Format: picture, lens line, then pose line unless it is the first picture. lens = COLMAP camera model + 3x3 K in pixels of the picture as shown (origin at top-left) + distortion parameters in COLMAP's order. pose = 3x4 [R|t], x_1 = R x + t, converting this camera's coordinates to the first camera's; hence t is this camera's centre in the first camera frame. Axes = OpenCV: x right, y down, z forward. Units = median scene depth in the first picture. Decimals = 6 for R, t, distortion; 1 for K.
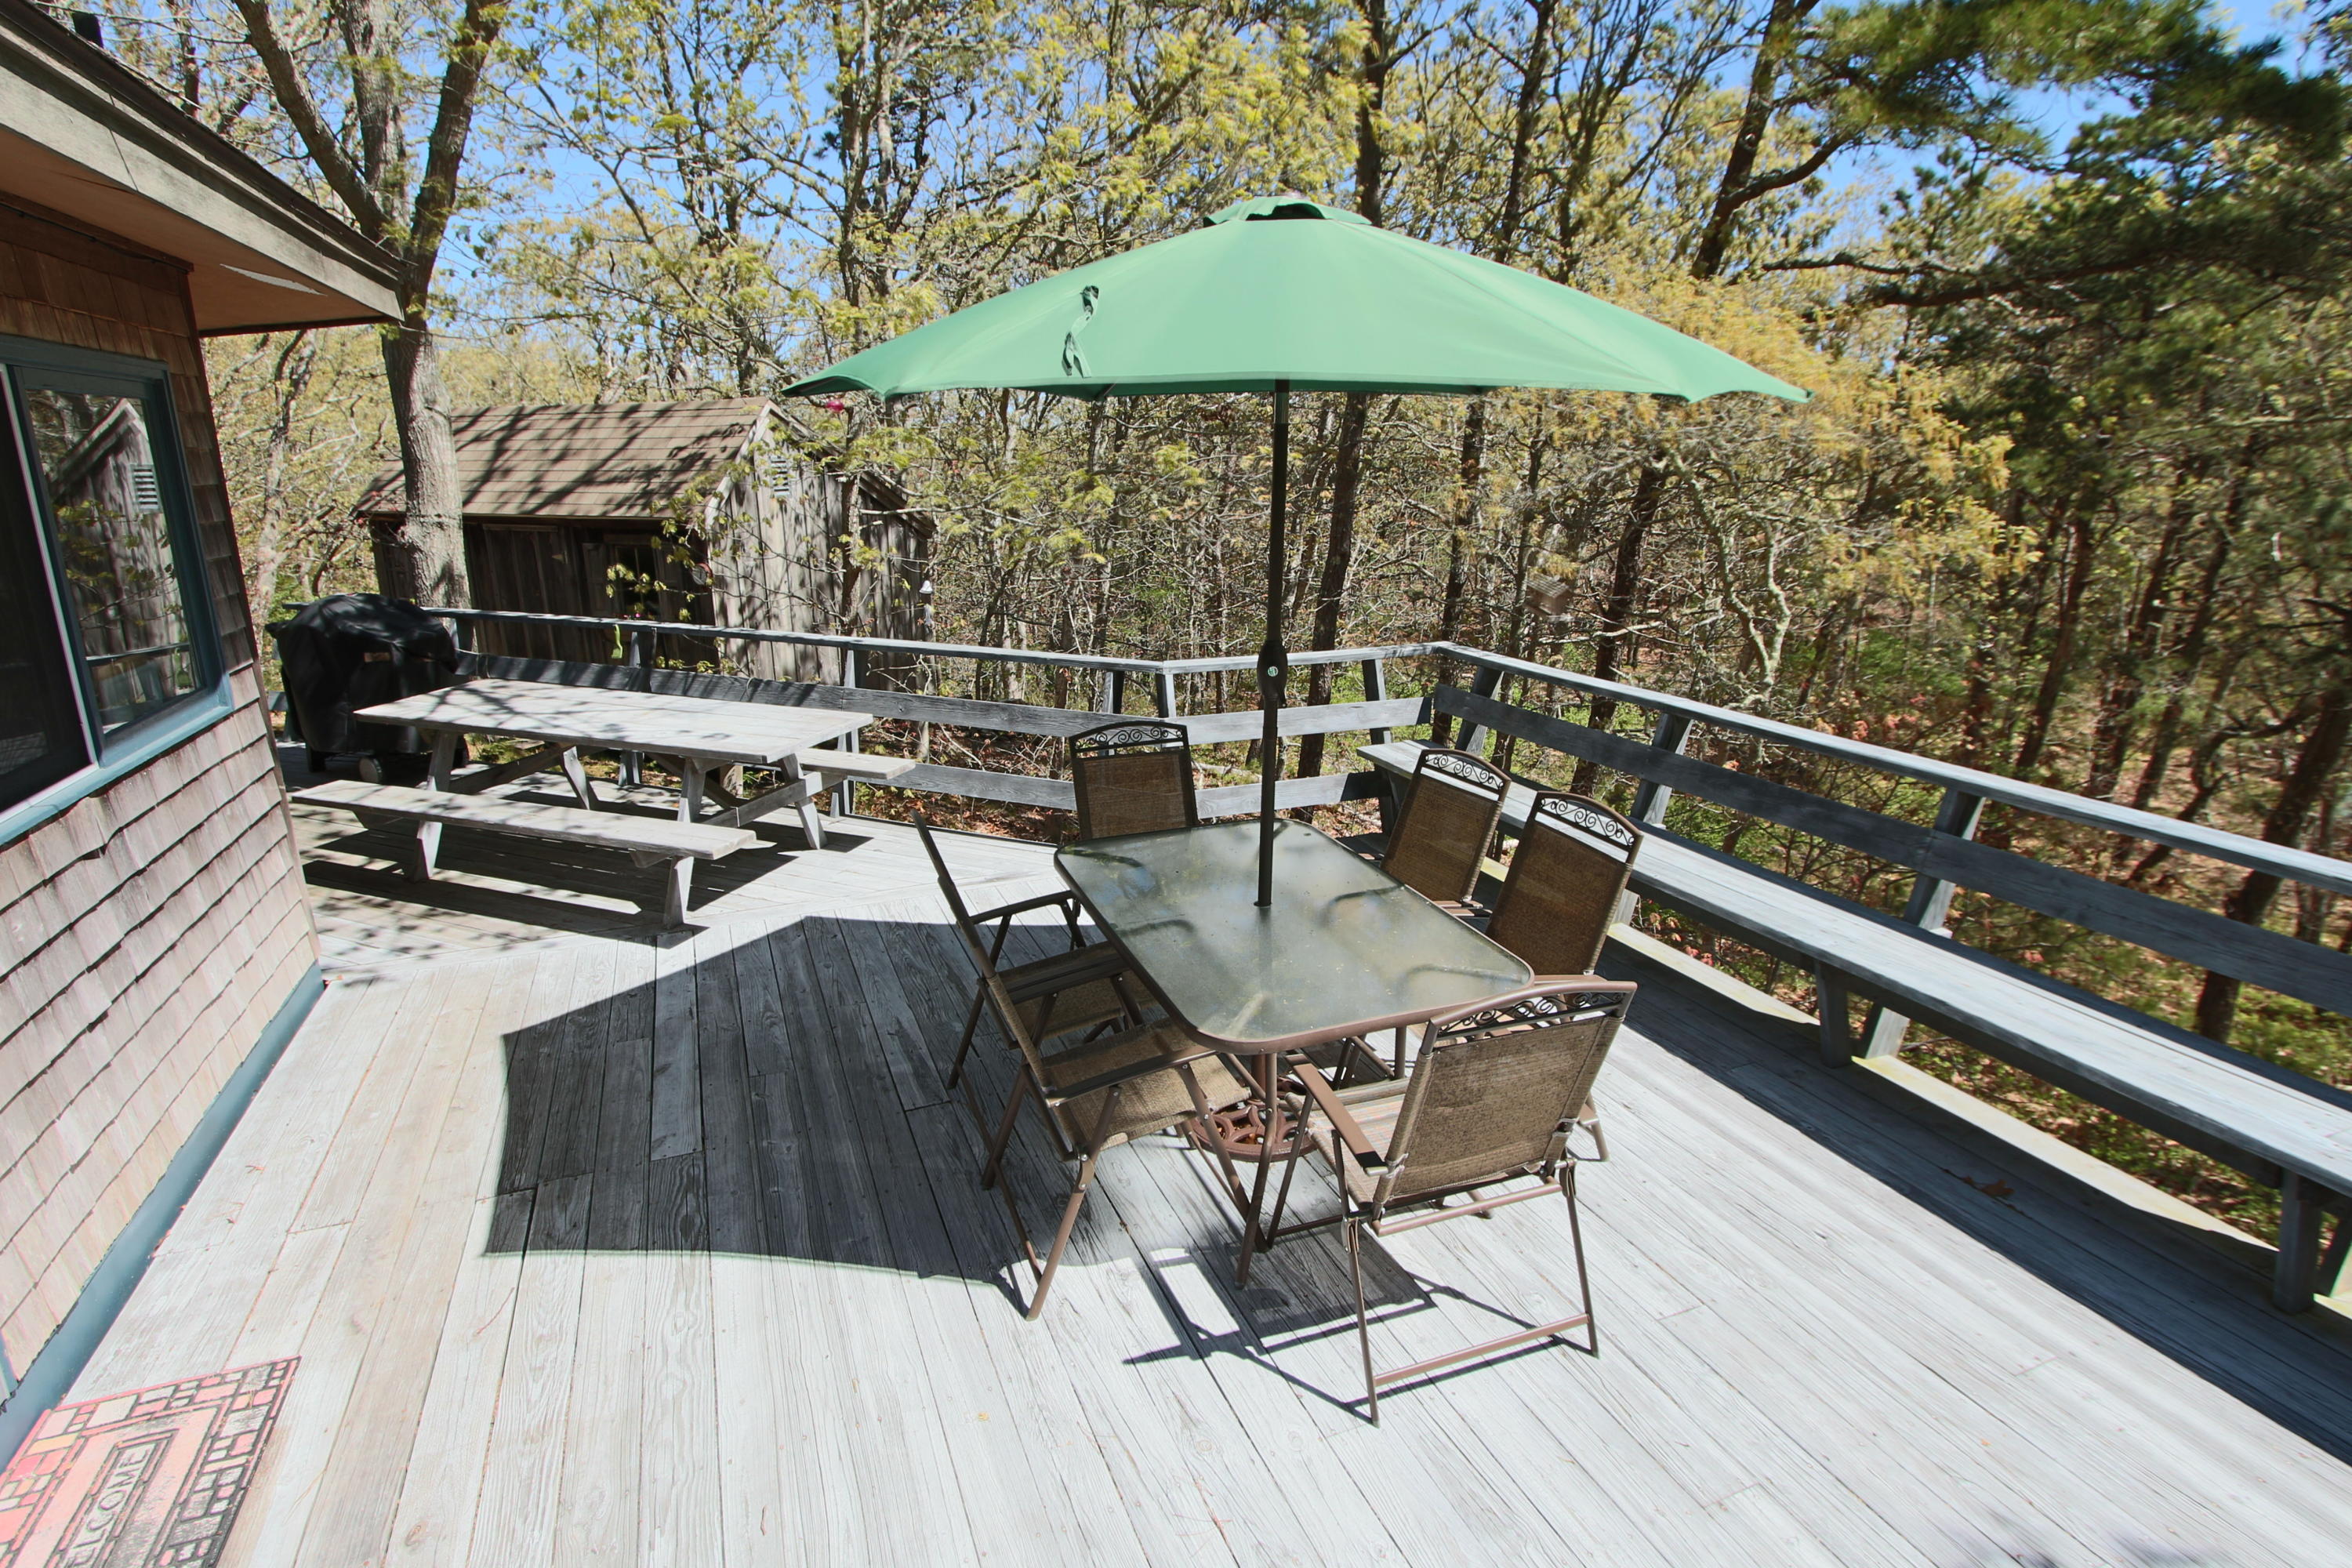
lens RADIAL K [[1213.8, 0, 1183.4], [0, 1213.8, 763.0], [0, 0, 1]] dist [-0.017527, 0.001001]
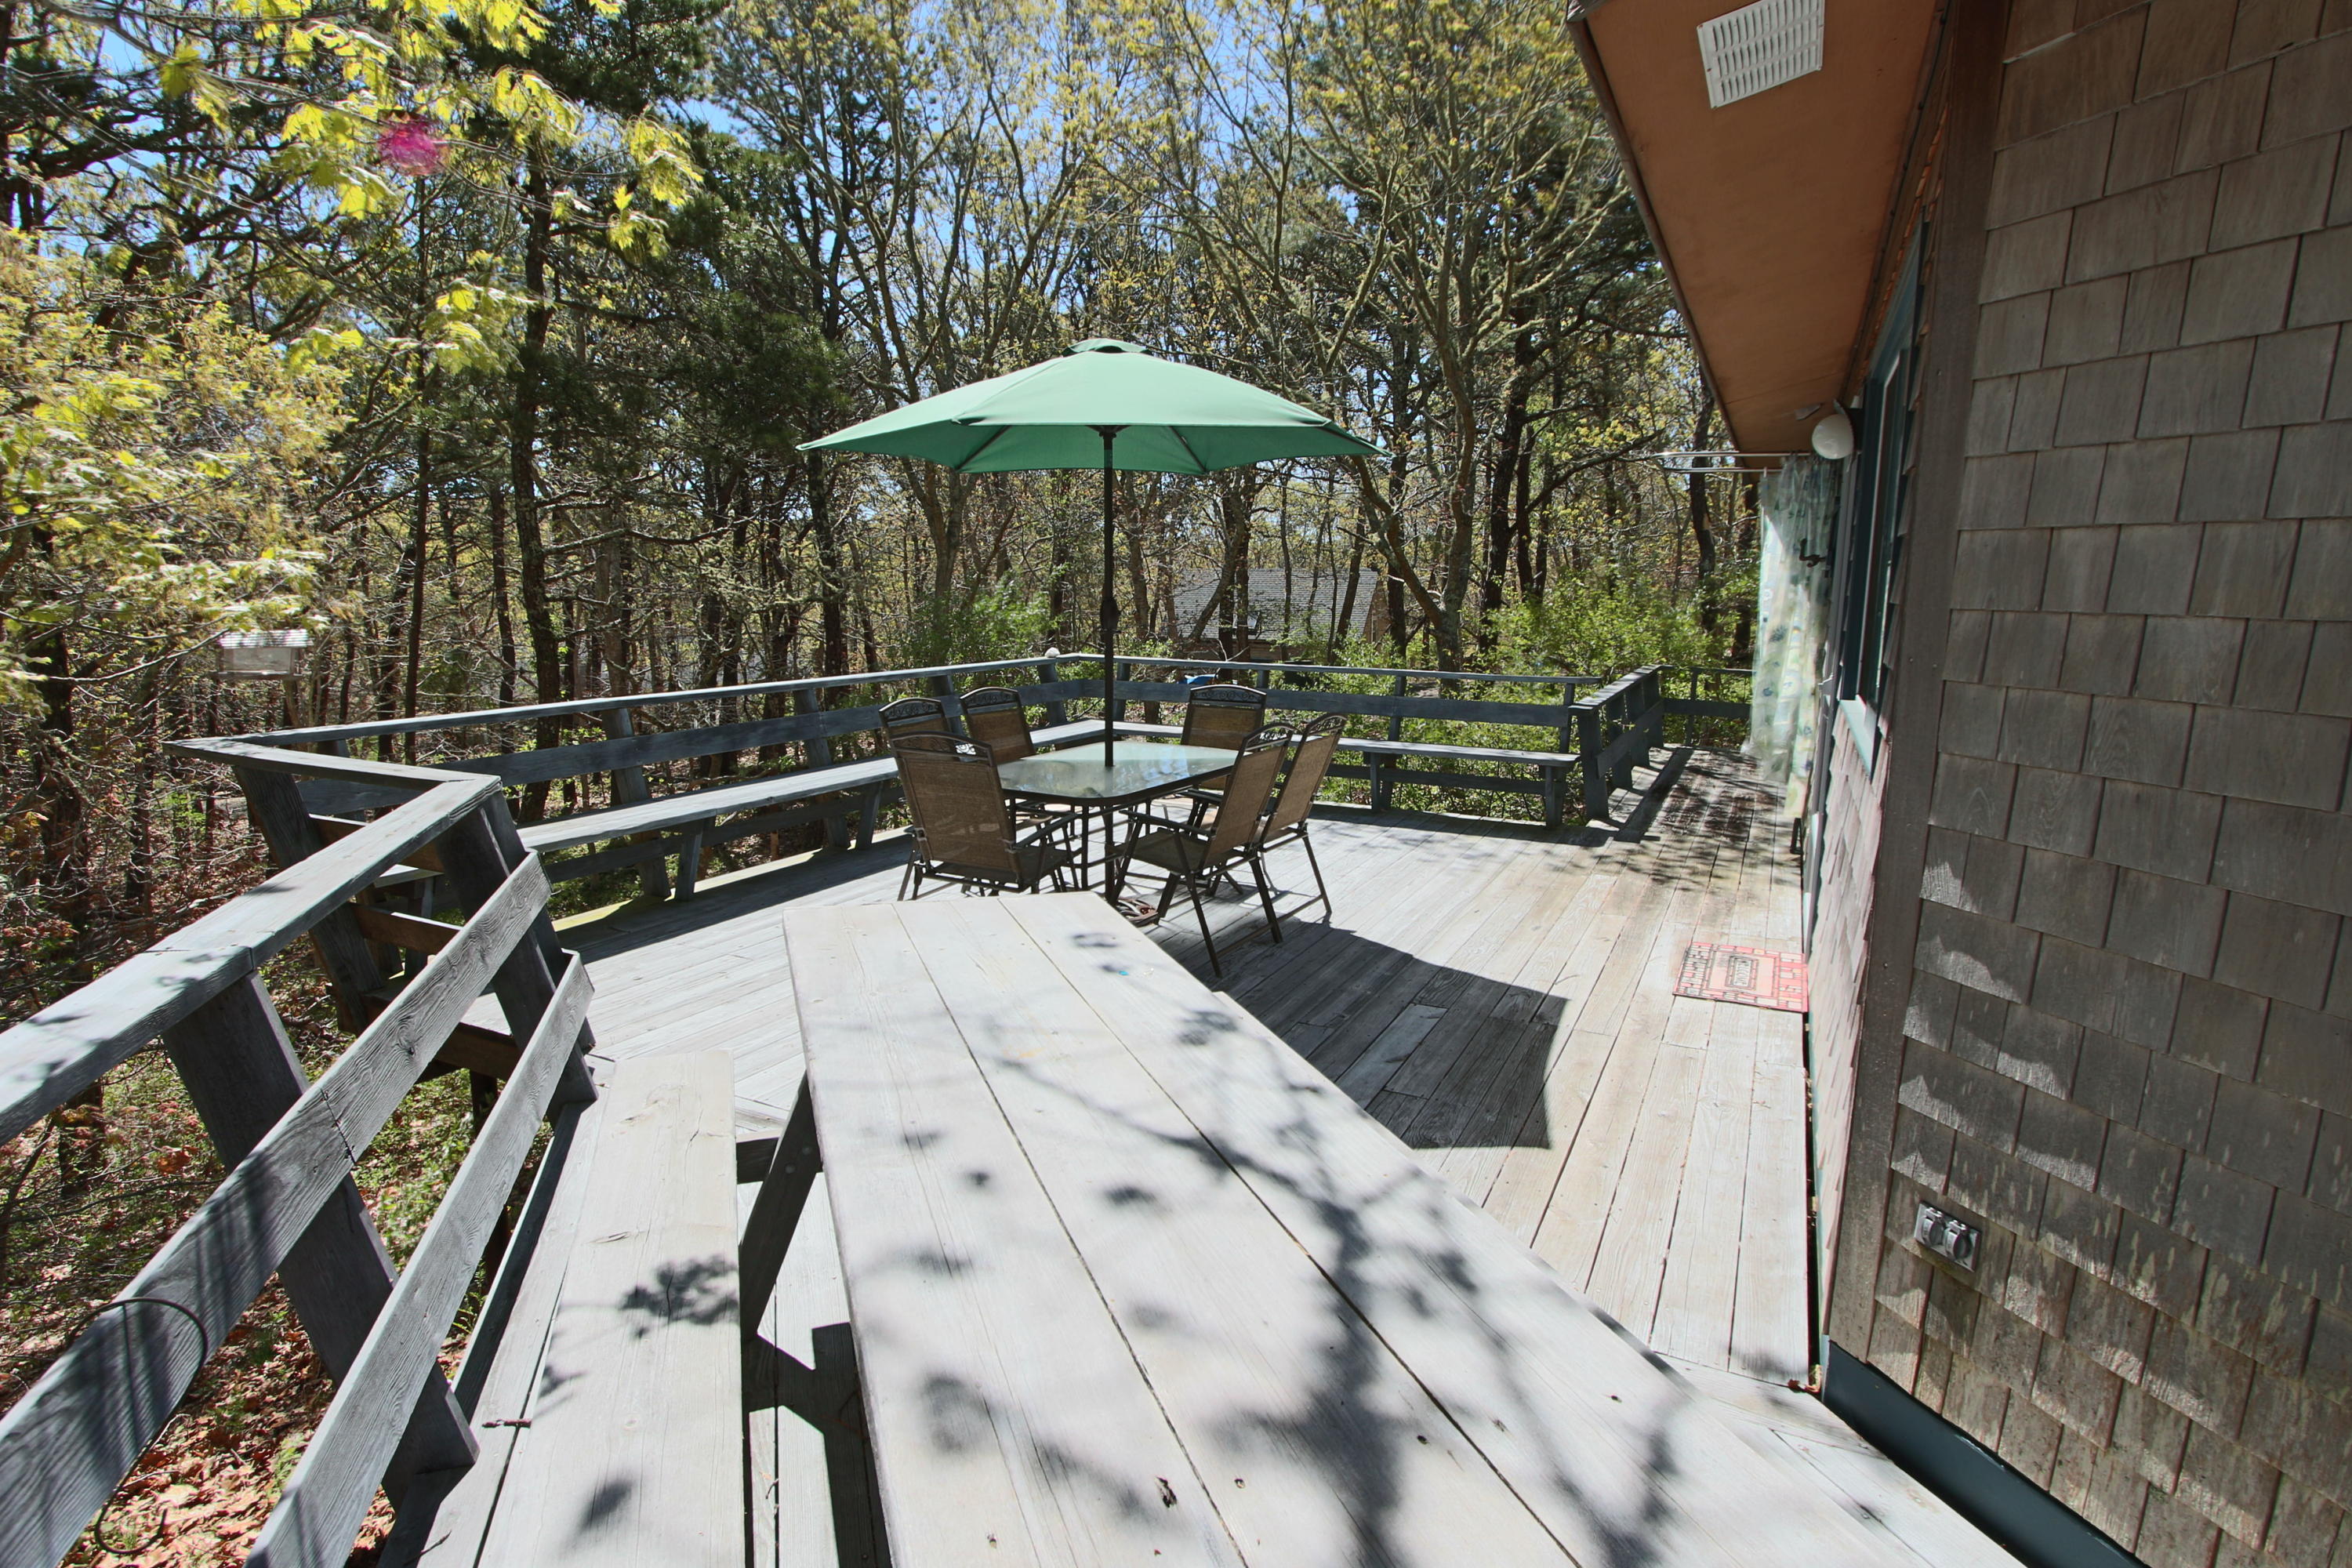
lens RADIAL K [[1211.3, 0, 1183.4], [0, 1211.3, 762.4], [0, 0, 1]] dist [-0.023838, 0.008656]
pose [[-0.658564, -0.125168, 0.742043, -1.305420], [0.175548, 0.933311, 0.313230, -0.406282], [-0.731763, 0.336546, -0.592672, 2.085866]]
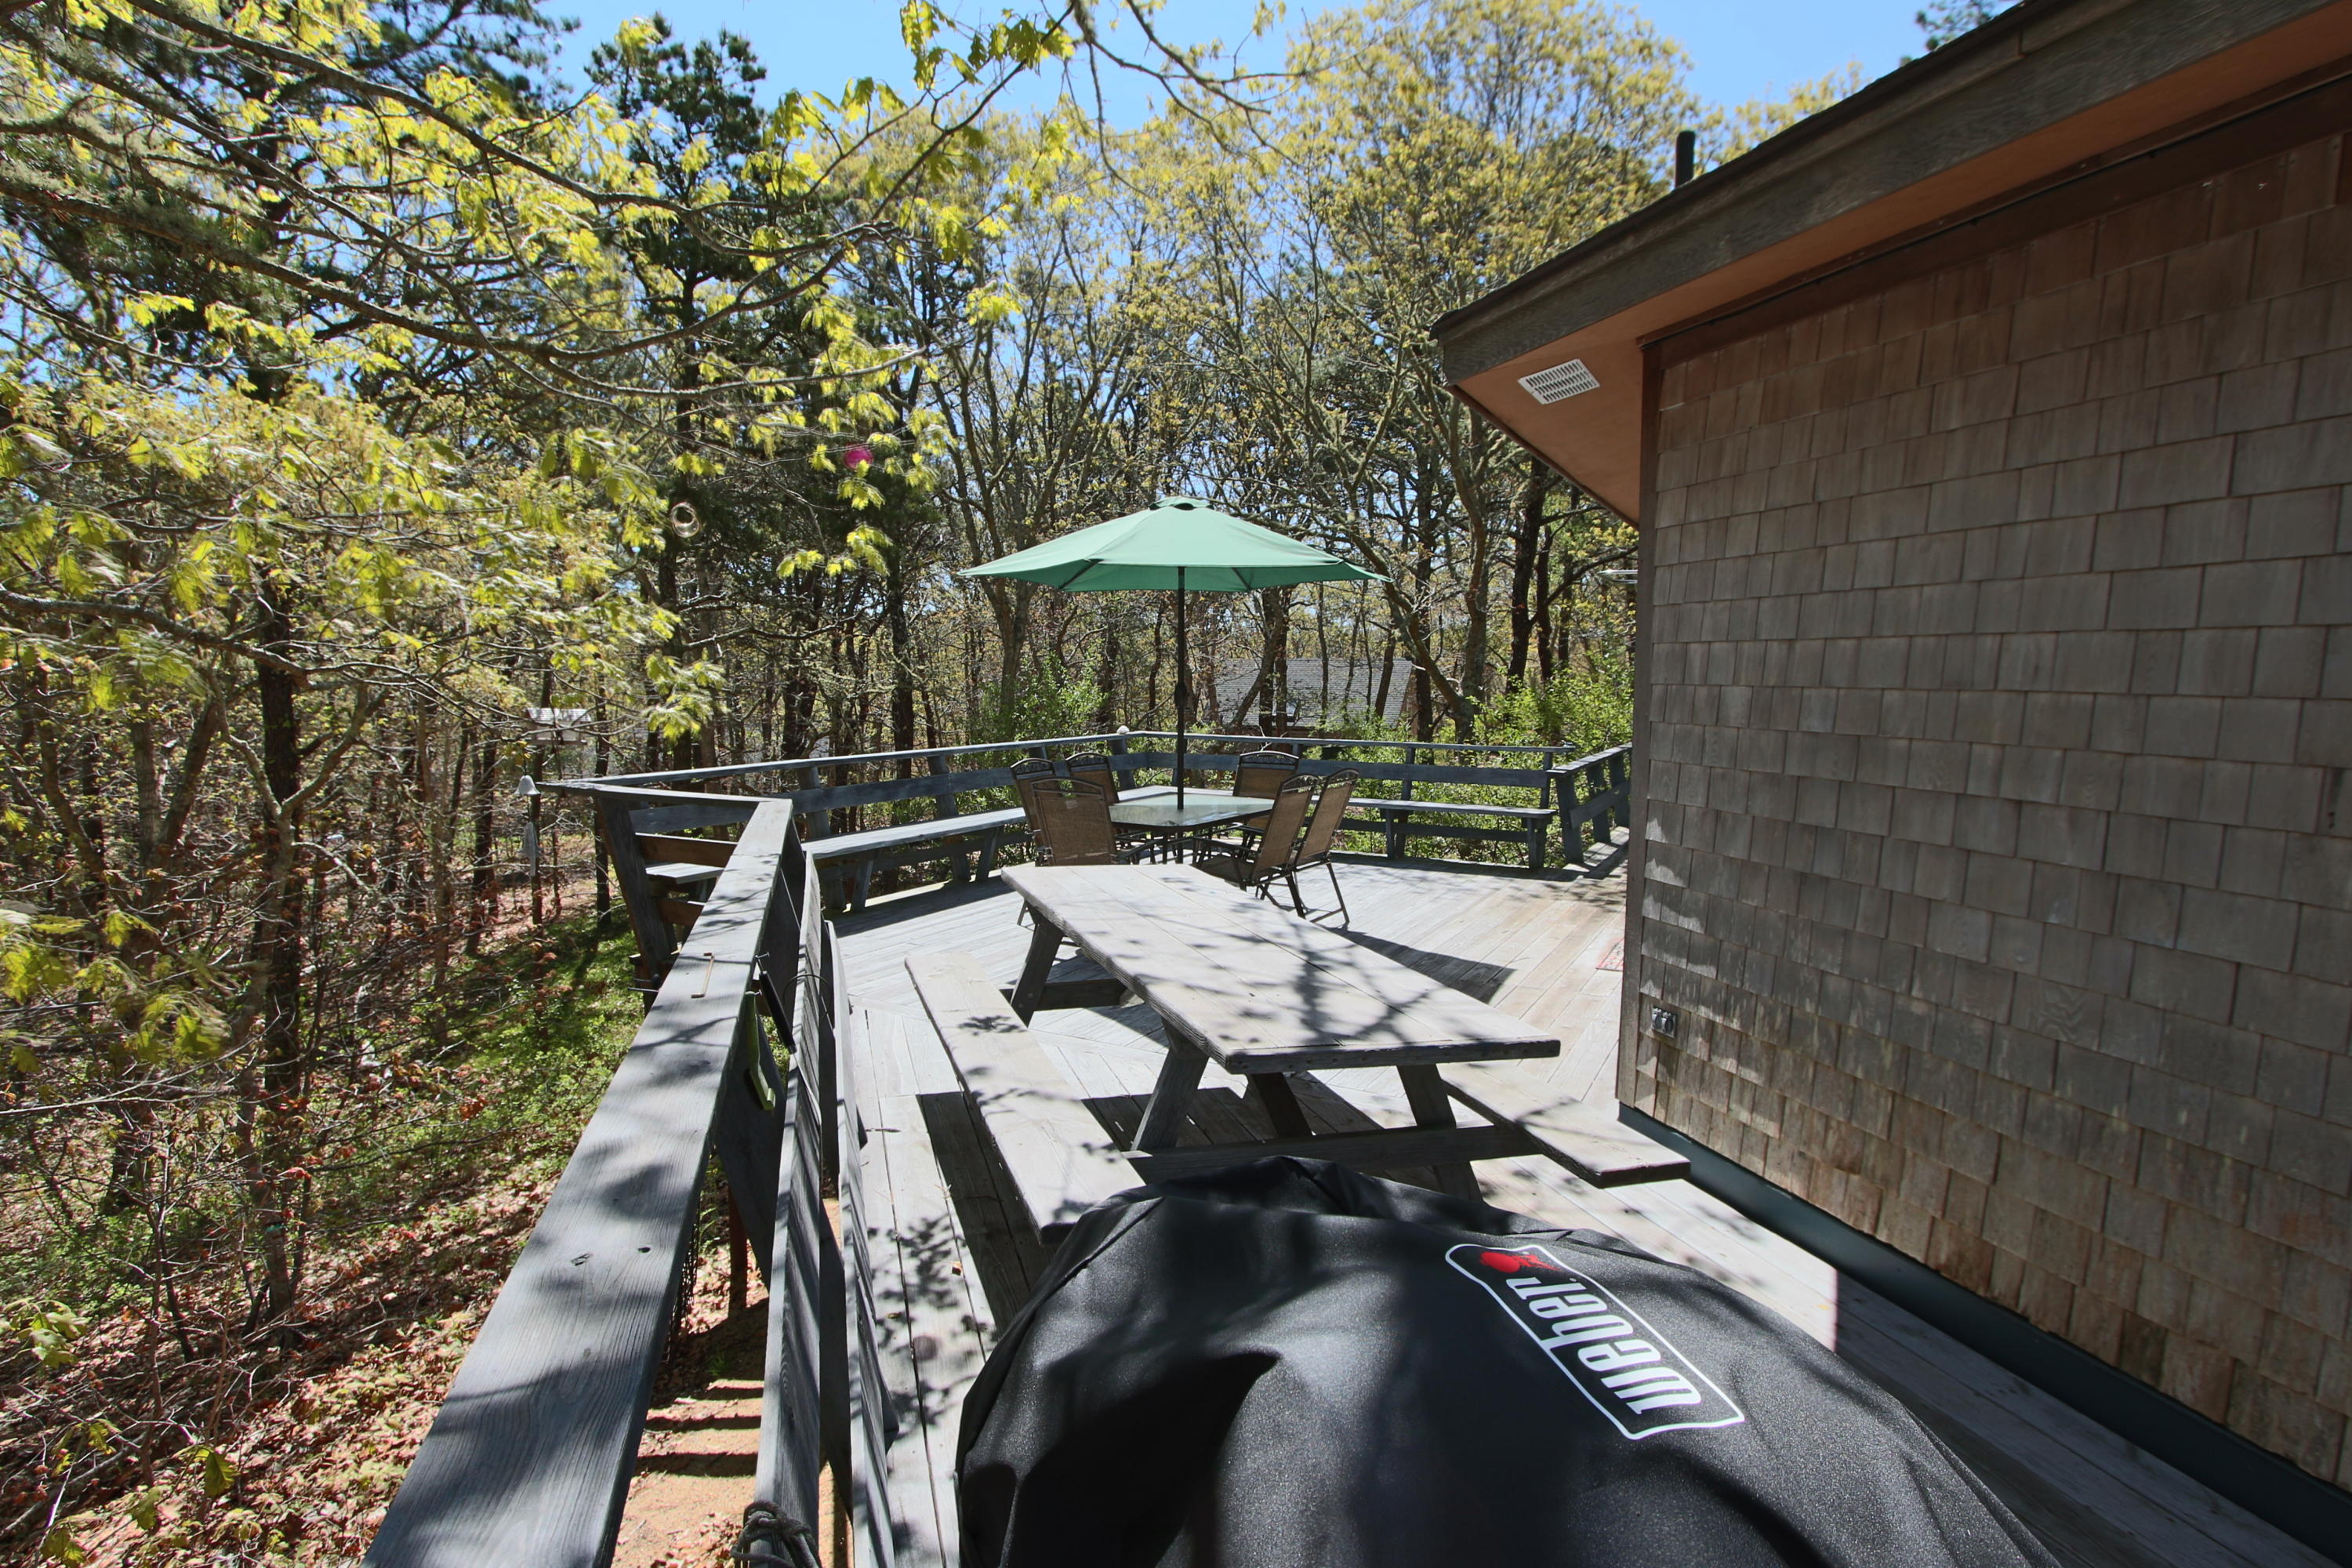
lens RADIAL K [[1211.3, 0, 1183.4], [0, 1211.3, 762.4], [0, 0, 1]] dist [-0.023838, 0.008656]
pose [[-0.633822, -0.070592, 0.770251, -1.736178], [0.183555, 0.953652, 0.238443, -0.512705], [-0.751384, 0.292514, -0.591488, 2.482838]]
